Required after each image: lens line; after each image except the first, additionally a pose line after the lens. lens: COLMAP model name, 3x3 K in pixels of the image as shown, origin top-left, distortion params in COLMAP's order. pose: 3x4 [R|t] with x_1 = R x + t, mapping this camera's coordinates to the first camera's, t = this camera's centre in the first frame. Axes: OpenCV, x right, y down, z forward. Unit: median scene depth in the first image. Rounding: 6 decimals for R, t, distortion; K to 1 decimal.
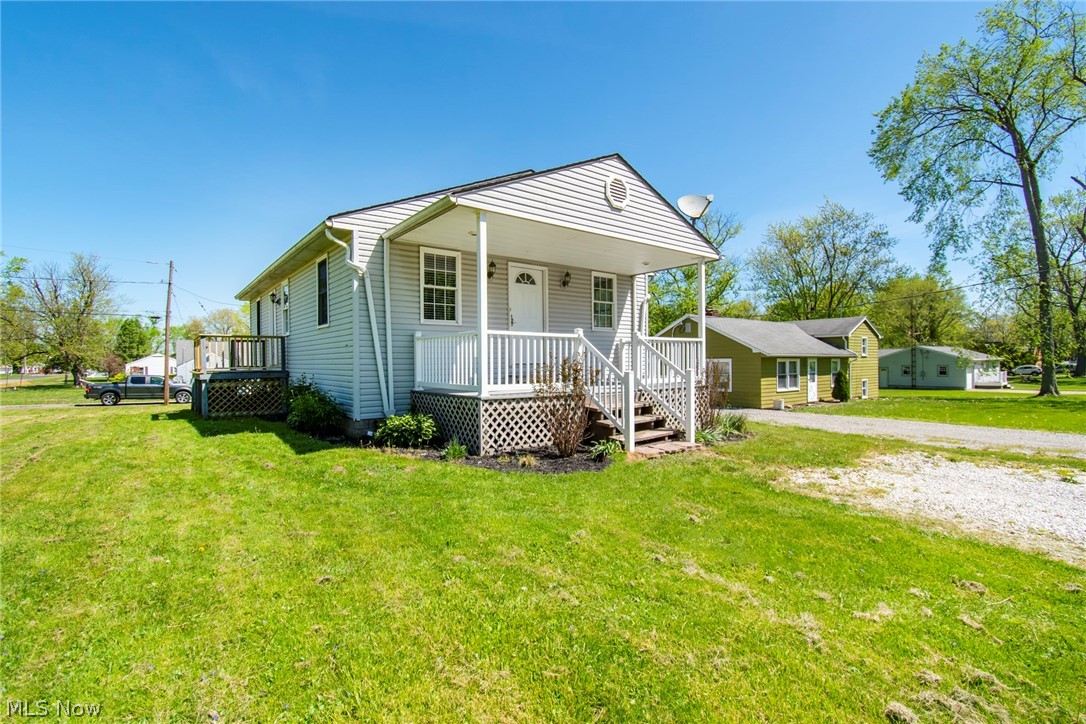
lens RADIAL K [[484.6, 0, 544.8], [0, 484.6, 361.6], [0, 0, 1]] dist [-0.000539, -0.000413]
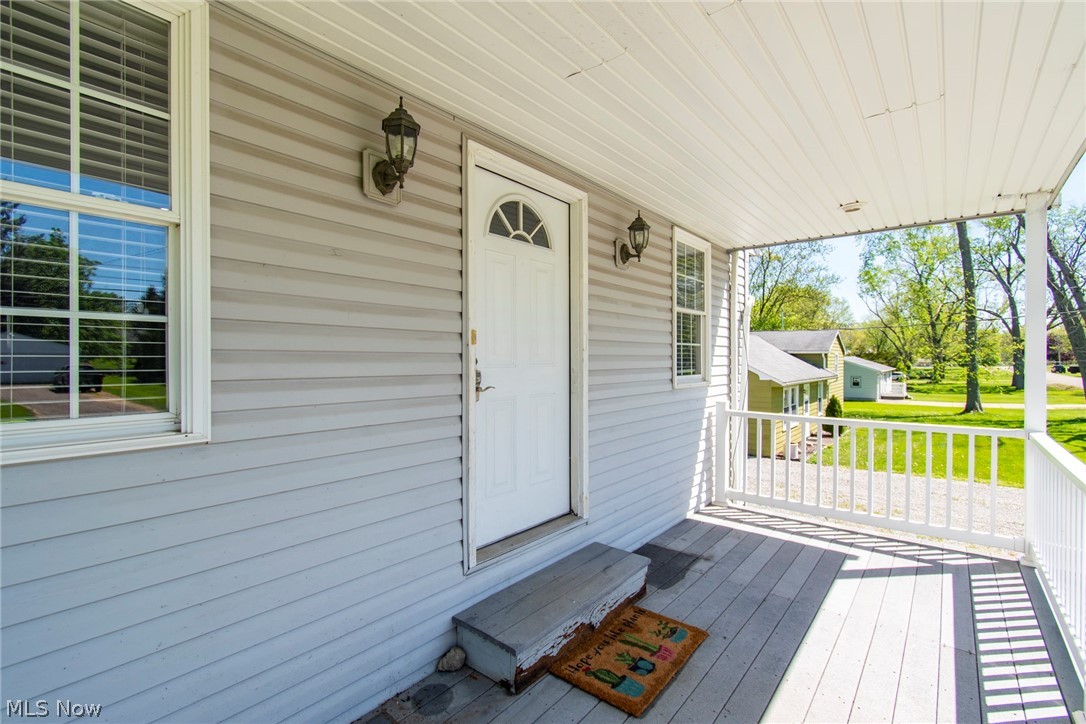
lens RADIAL K [[484.6, 0, 544.8], [0, 484.6, 361.6], [0, 0, 1]] dist [-0.000539, -0.000413]
pose [[0.977543, 0.006661, 0.210632, -0.027746], [-0.007142, 0.999973, 0.001523, -0.030528], [-0.210616, -0.002994, 0.977564, 0.239611]]
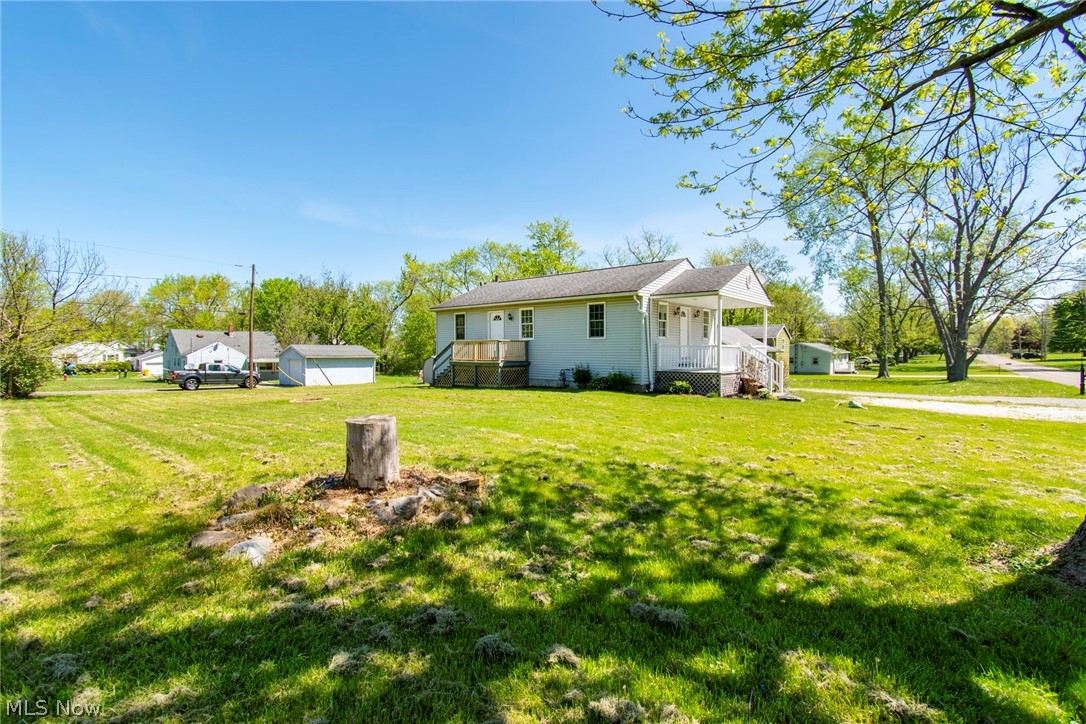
lens RADIAL K [[476.3, 0, 545.1], [0, 476.3, 360.0], [0, 0, 1]] dist [-0.001227, -0.000110]
pose [[0.978197, 0.002861, 0.207658, -0.324020], [-0.006929, 0.999798, 0.018865, -0.006316], [-0.207562, -0.019892, 0.978020, -0.251826]]
